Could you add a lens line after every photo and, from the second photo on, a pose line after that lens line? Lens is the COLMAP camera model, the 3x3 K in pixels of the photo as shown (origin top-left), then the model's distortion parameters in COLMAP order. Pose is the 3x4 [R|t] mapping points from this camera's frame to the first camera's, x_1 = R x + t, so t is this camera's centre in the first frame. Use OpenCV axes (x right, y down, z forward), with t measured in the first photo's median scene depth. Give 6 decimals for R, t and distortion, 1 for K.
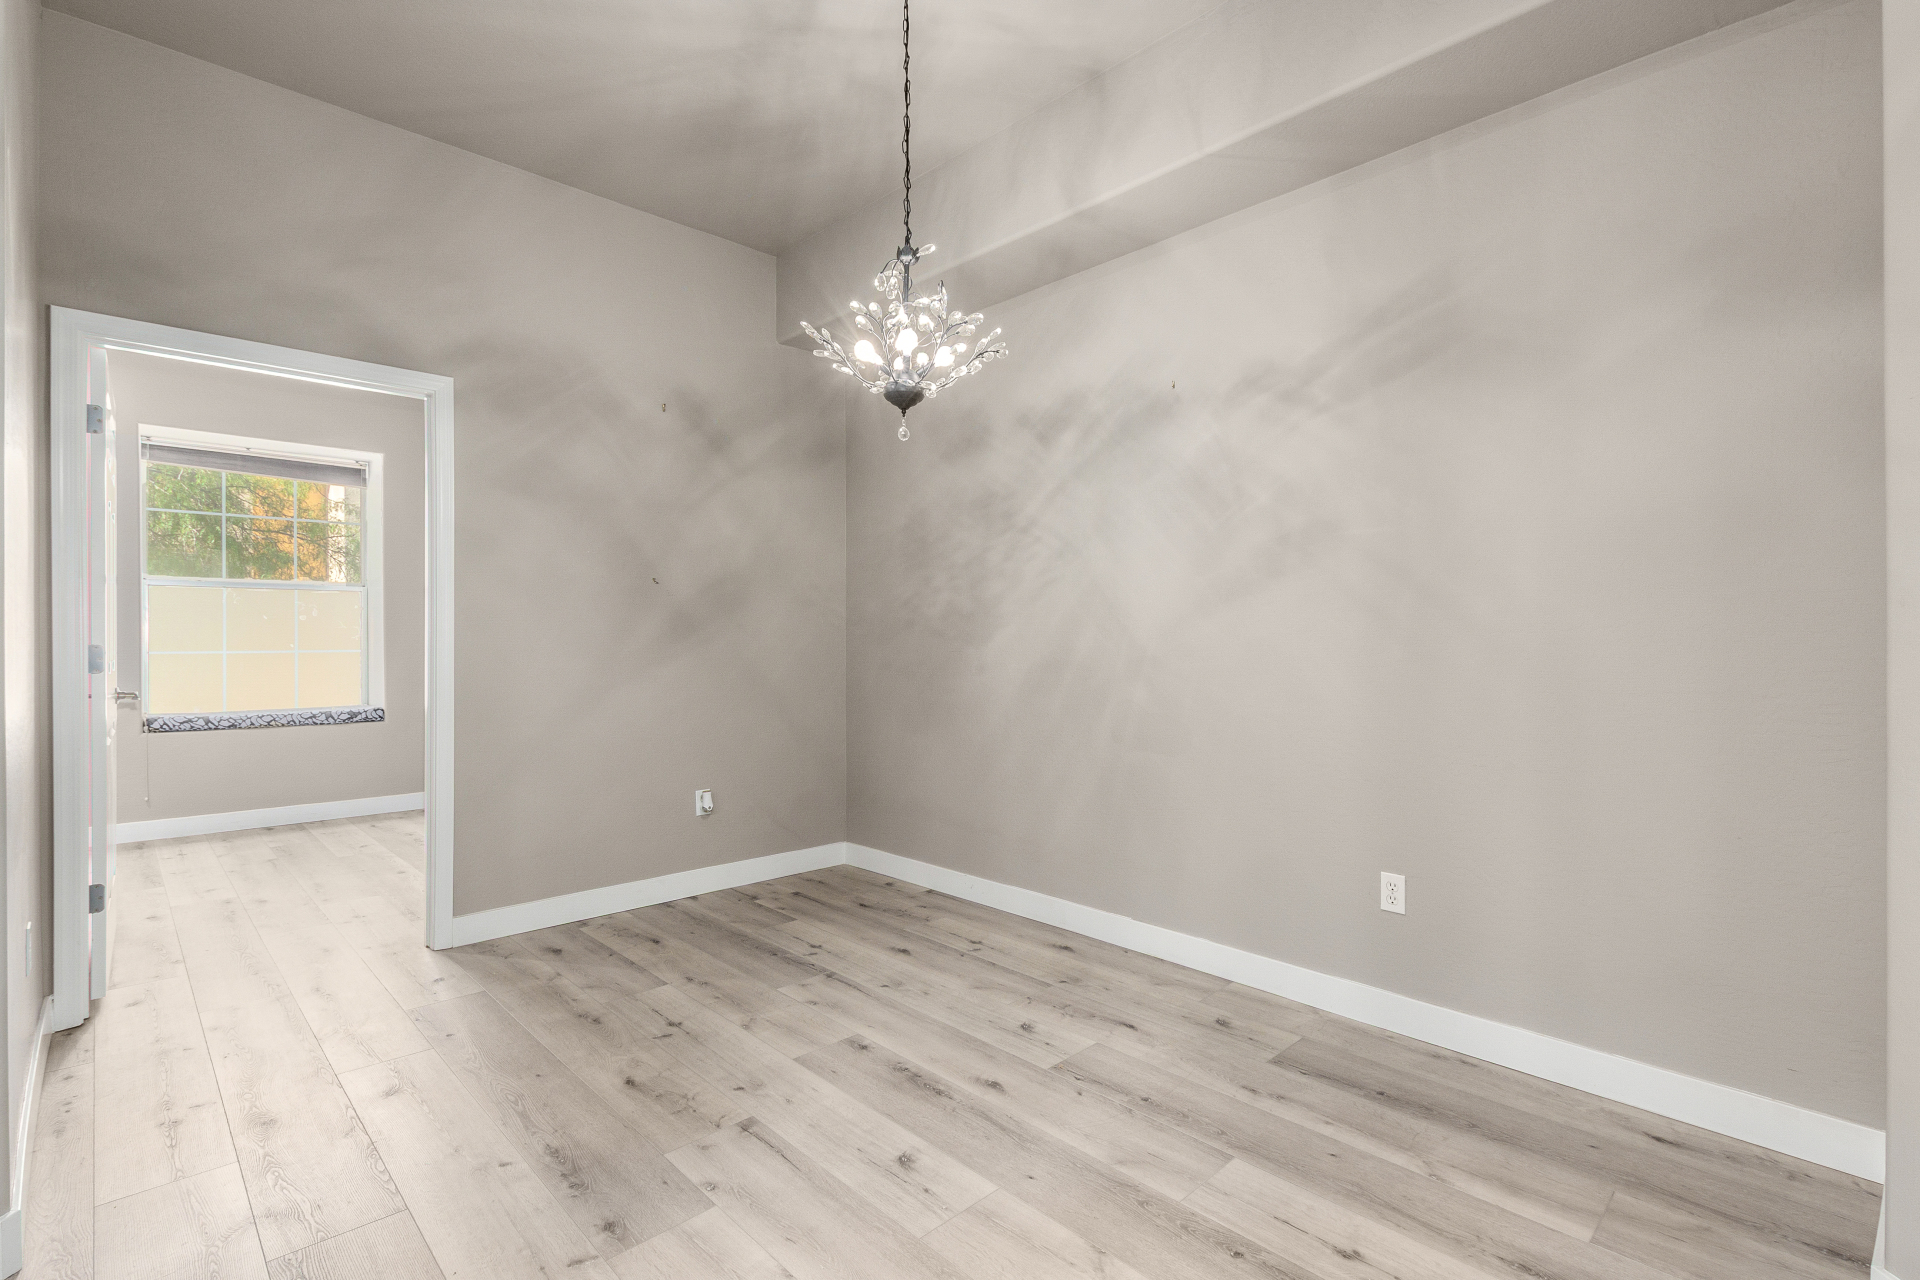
lens RADIAL K [[880.3, 0, 973.9], [0, 880.3, 640.2], [0, 0, 1]] dist [0.013171, -0.005892]
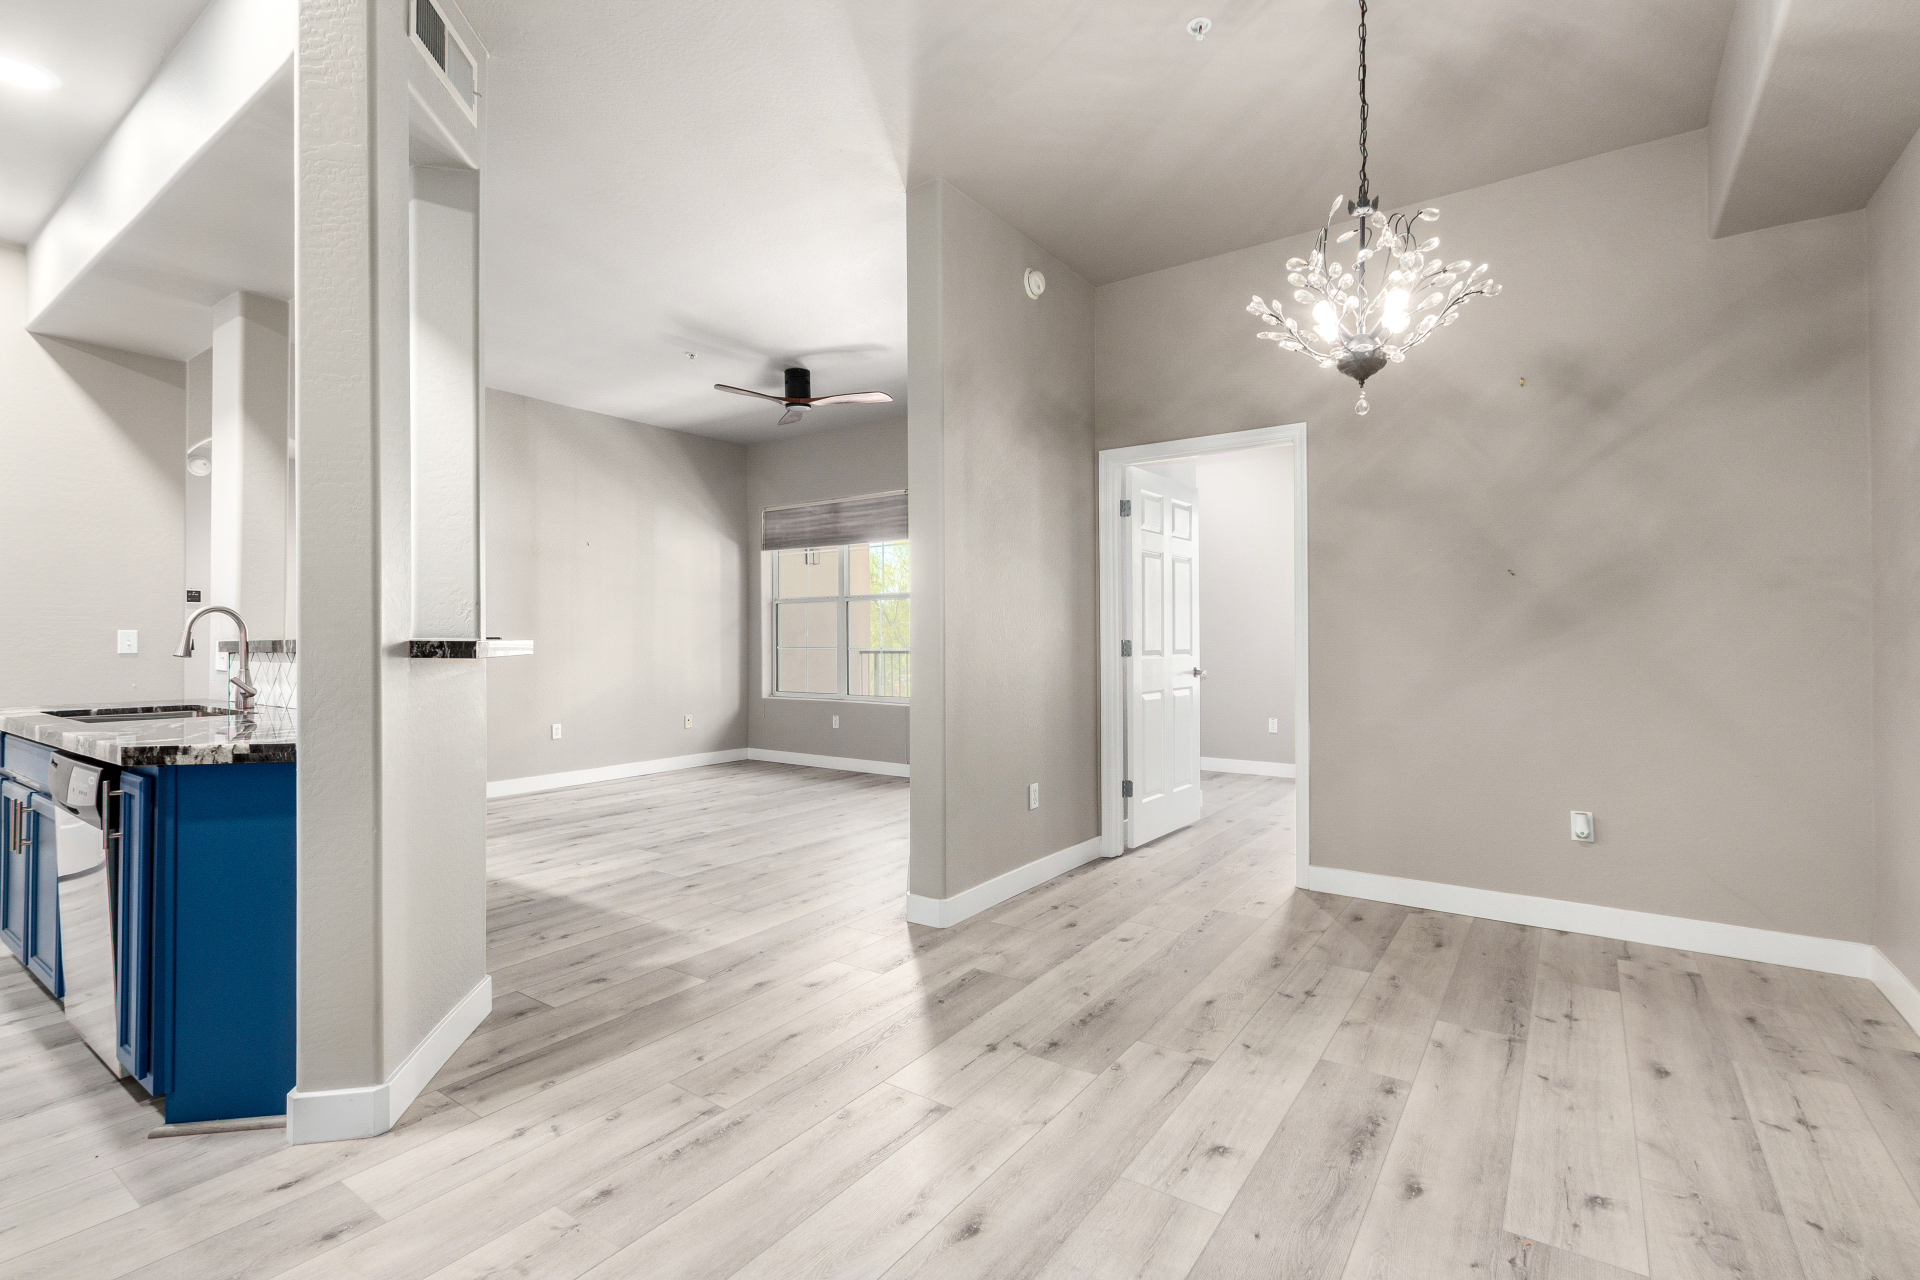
lens RADIAL K [[880.3, 0, 968.0], [0, 880.3, 636.5], [0, 0, 1]] dist [0.013171, -0.005892]
pose [[0.188227, -0.002786, -0.982122, 0.573264], [0.004316, 0.999989, -0.002010, -0.001084], [0.982116, -0.003861, 0.188237, 0.347502]]
